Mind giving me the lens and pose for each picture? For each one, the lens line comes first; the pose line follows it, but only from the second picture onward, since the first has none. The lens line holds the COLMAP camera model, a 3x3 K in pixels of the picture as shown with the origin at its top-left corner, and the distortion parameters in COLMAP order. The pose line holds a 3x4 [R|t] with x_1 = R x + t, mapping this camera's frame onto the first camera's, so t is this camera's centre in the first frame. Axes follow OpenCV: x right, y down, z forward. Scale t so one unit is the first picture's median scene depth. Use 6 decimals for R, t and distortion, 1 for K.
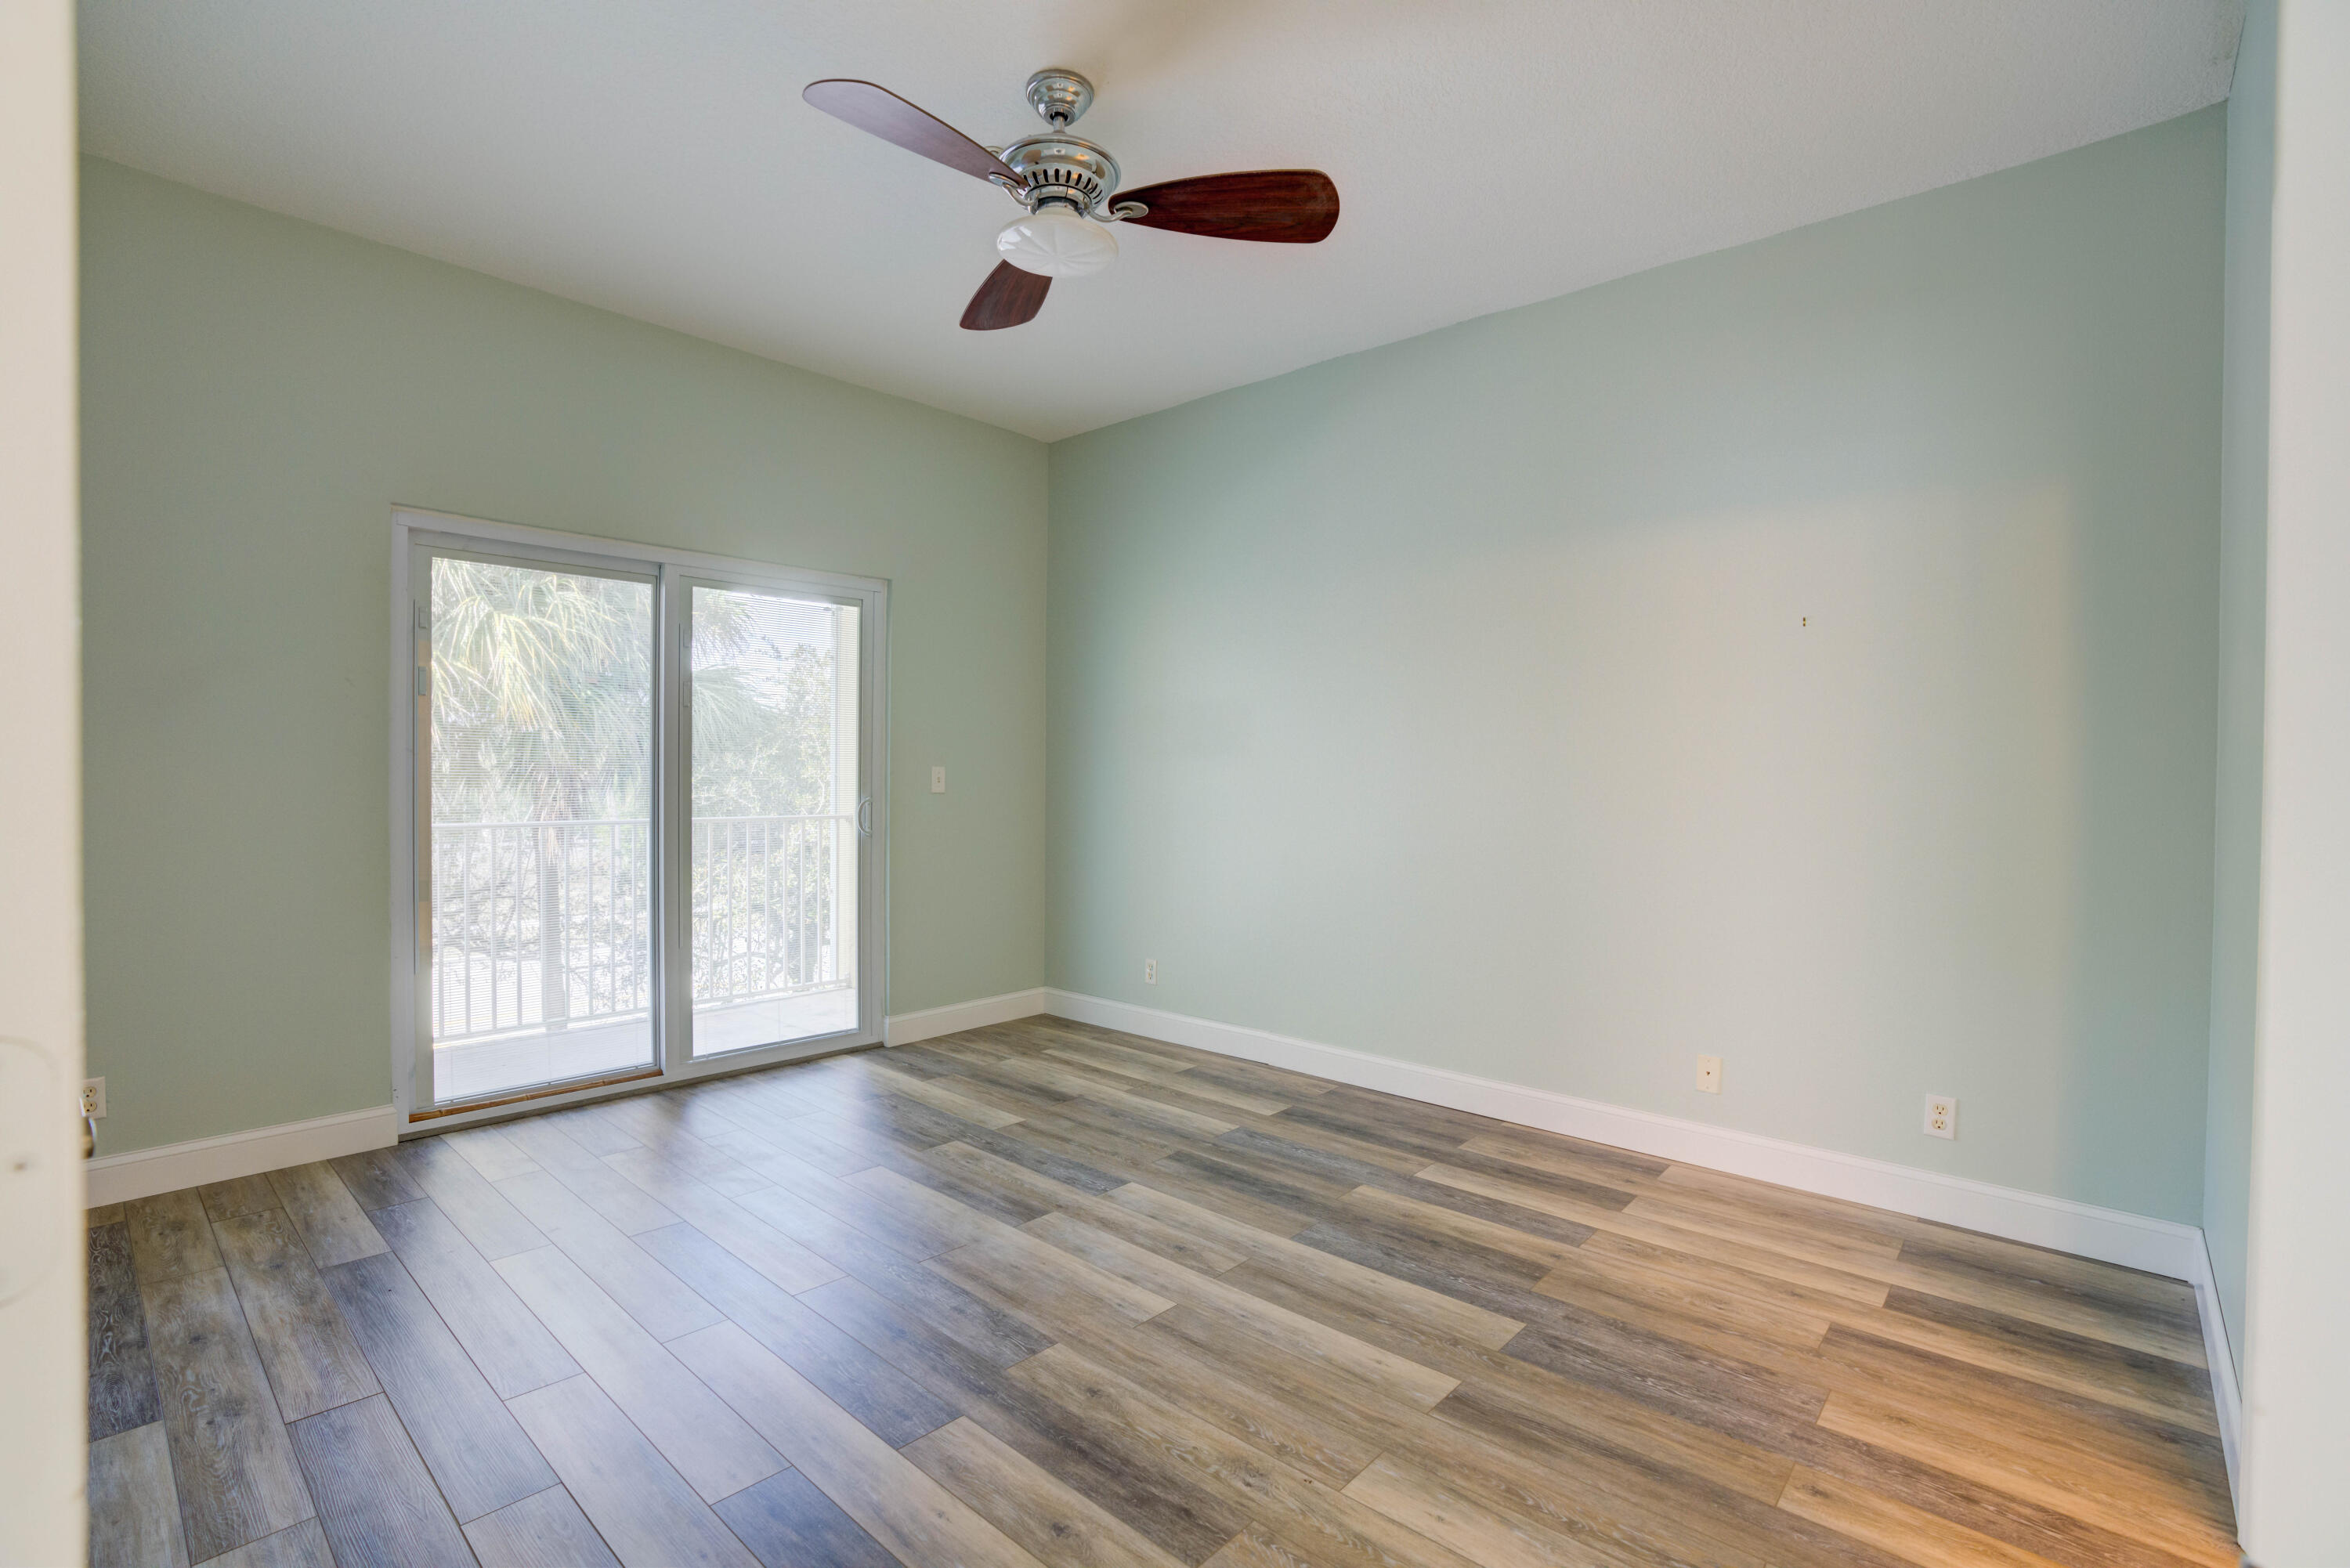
lens RADIAL K [[1062.6, 0, 1164.2], [0, 1062.6, 789.7], [0, 0, 1]] dist [-0.061408, 0.026225]
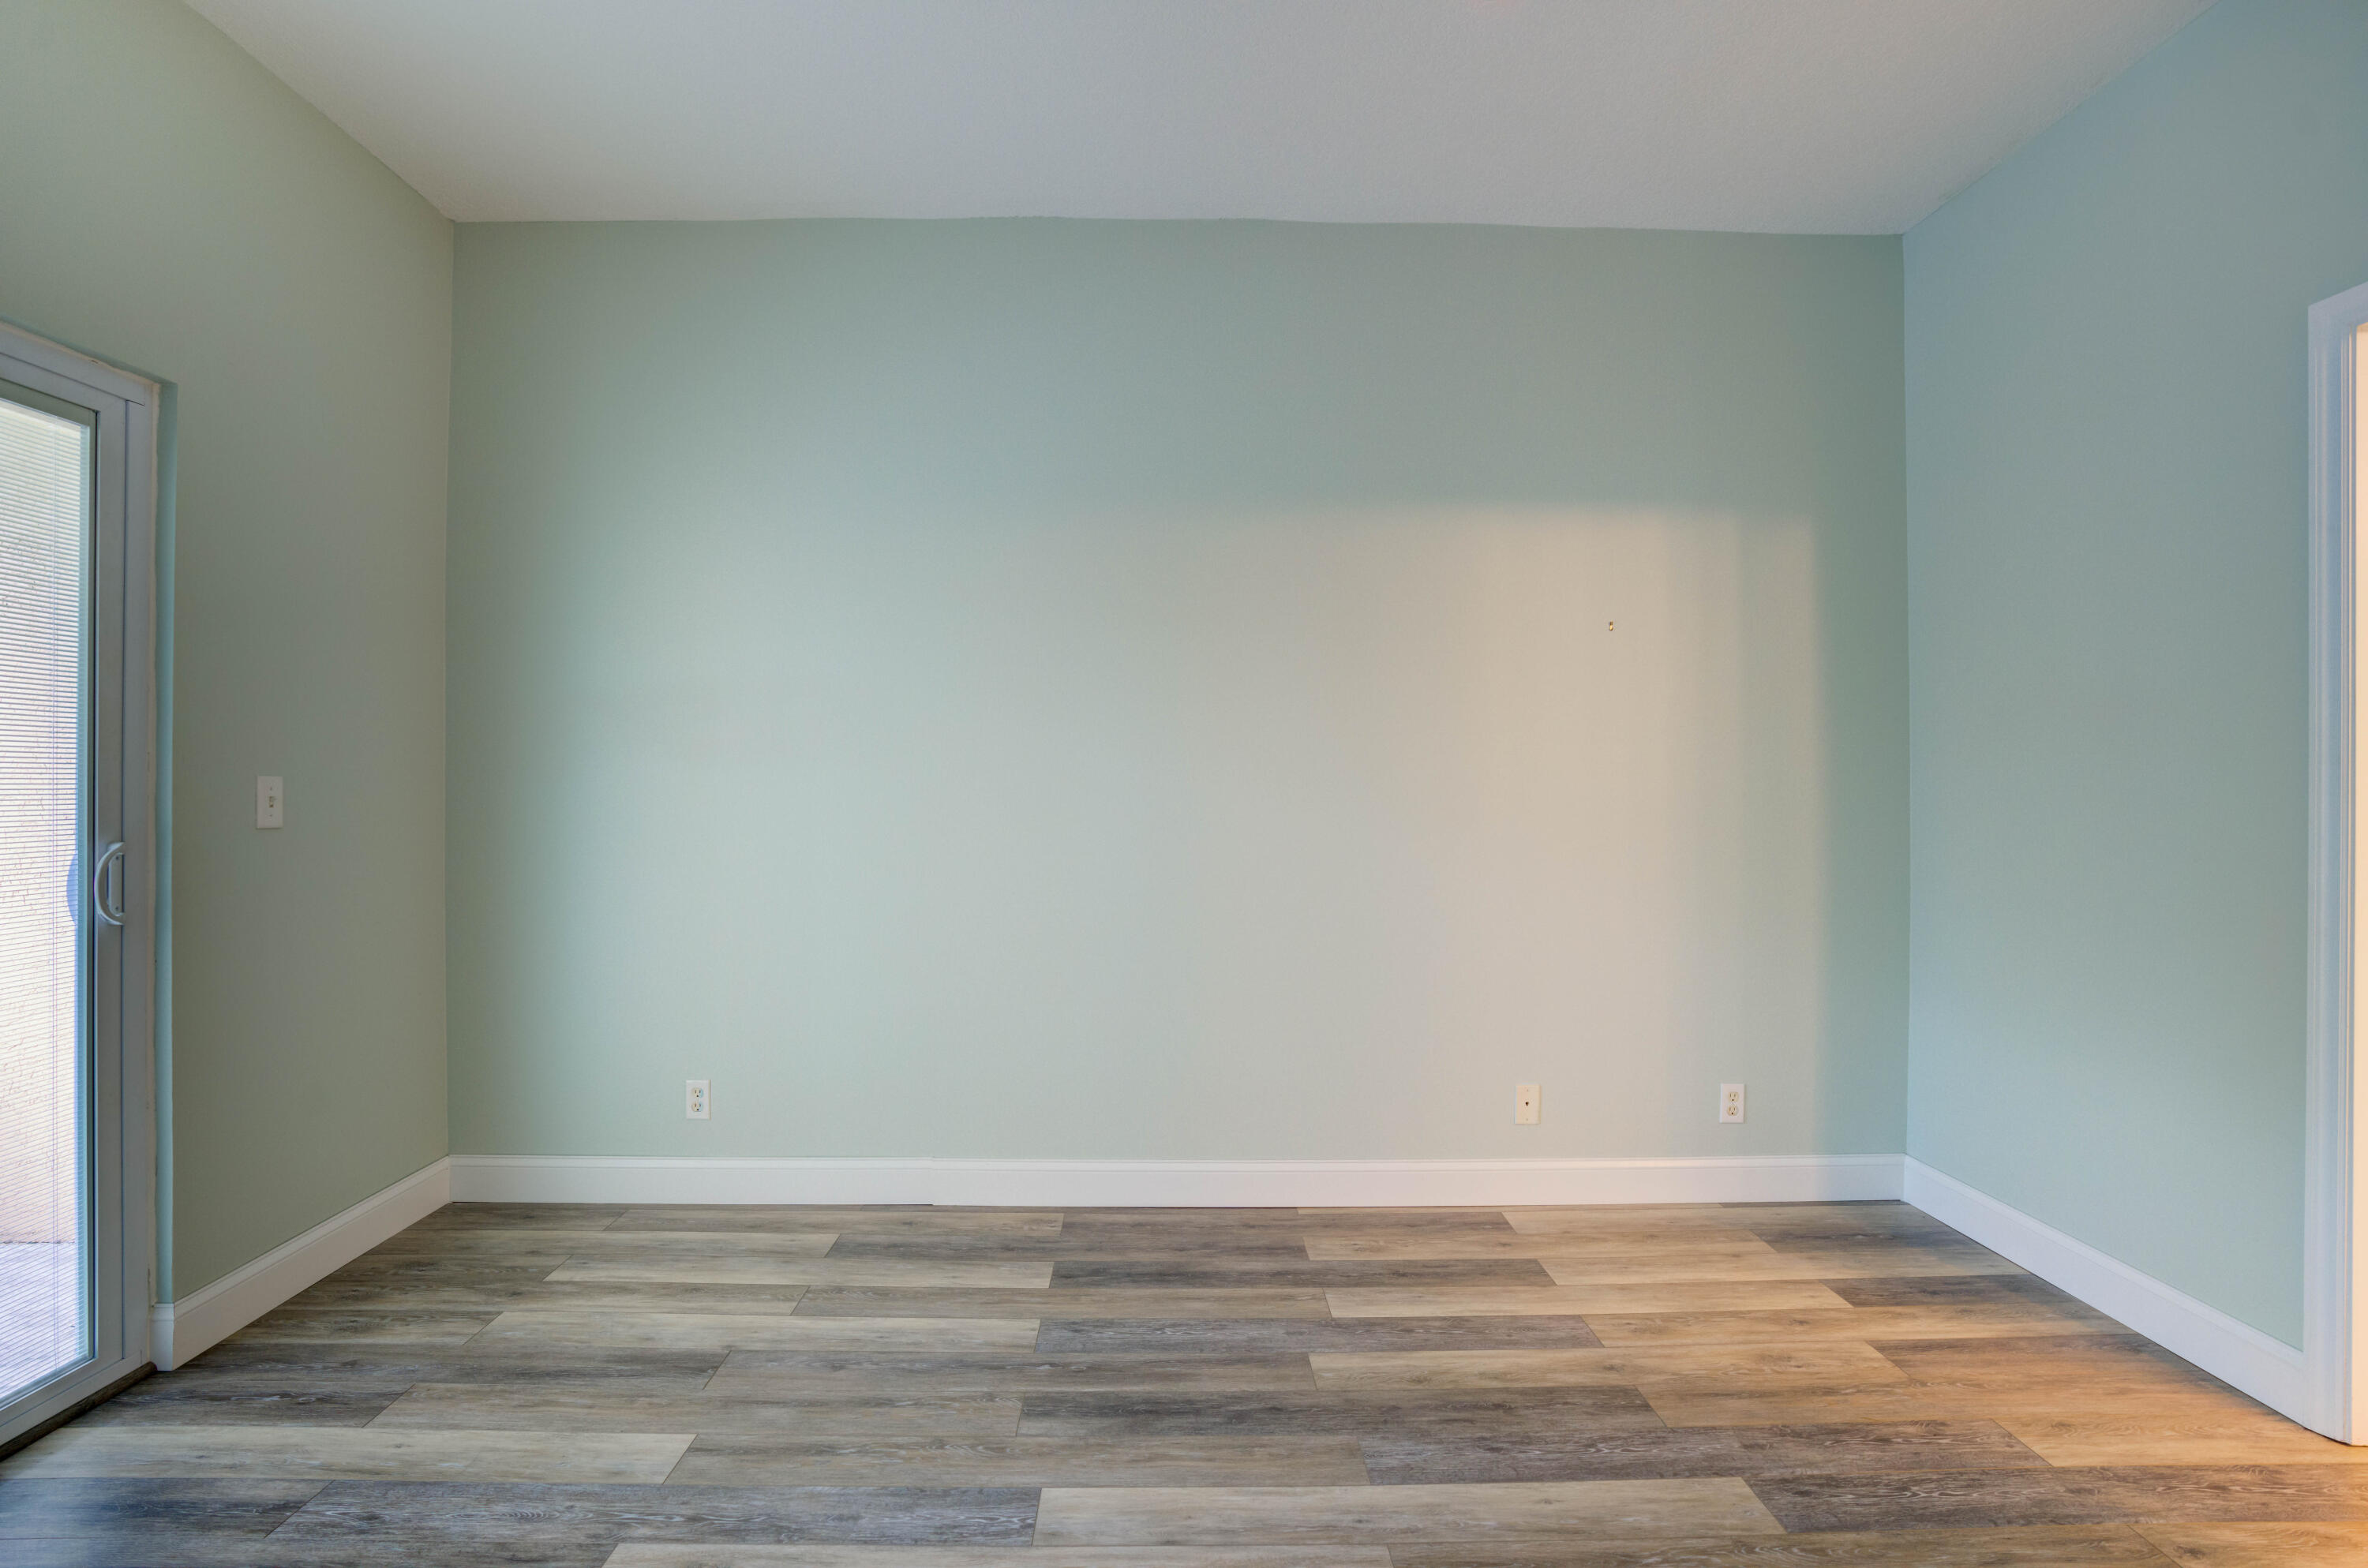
lens RADIAL K [[1110.4, 0, 1184.0], [0, 1110.4, 784.0], [0, 0, 1]] dist [-0.064551, 0.026406]
pose [[0.730272, -0.005508, 0.683134, -0.364708], [0.015970, 0.999832, -0.009011, -0.009258], [-0.682969, 0.017490, 0.730238, 0.482168]]
